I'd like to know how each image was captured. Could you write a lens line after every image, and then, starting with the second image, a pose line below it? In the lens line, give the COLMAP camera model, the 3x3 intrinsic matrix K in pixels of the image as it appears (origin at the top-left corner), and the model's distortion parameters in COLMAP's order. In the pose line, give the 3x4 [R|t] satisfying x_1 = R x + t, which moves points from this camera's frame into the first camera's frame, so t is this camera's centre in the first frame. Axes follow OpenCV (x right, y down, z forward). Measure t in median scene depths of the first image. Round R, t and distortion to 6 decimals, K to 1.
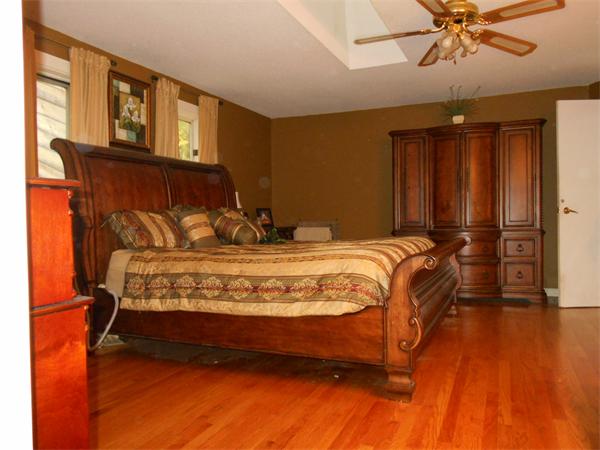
lens RADIAL K [[486.3, 0, 294.1], [0, 486.3, 224.1], [0, 0, 1]] dist [-0.009956, 0.115455]
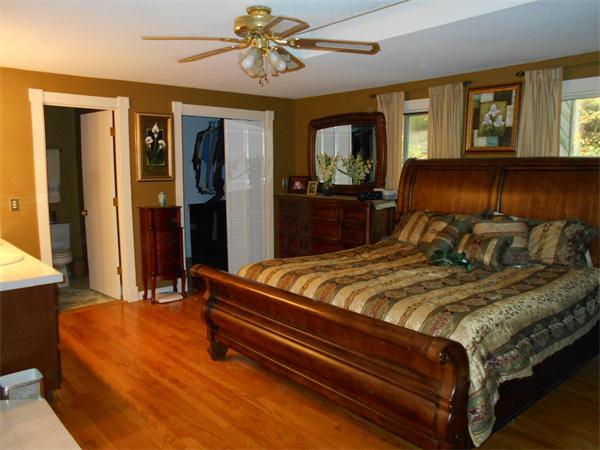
lens RADIAL K [[486.3, 0, 294.1], [0, 486.3, 224.1], [0, 0, 1]] dist [-0.009956, 0.115455]
pose [[-0.437162, 0.130464, -0.889870, 0.831611], [-0.011356, 0.988543, 0.150510, -0.159184], [0.899311, 0.075903, -0.430672, 1.094540]]
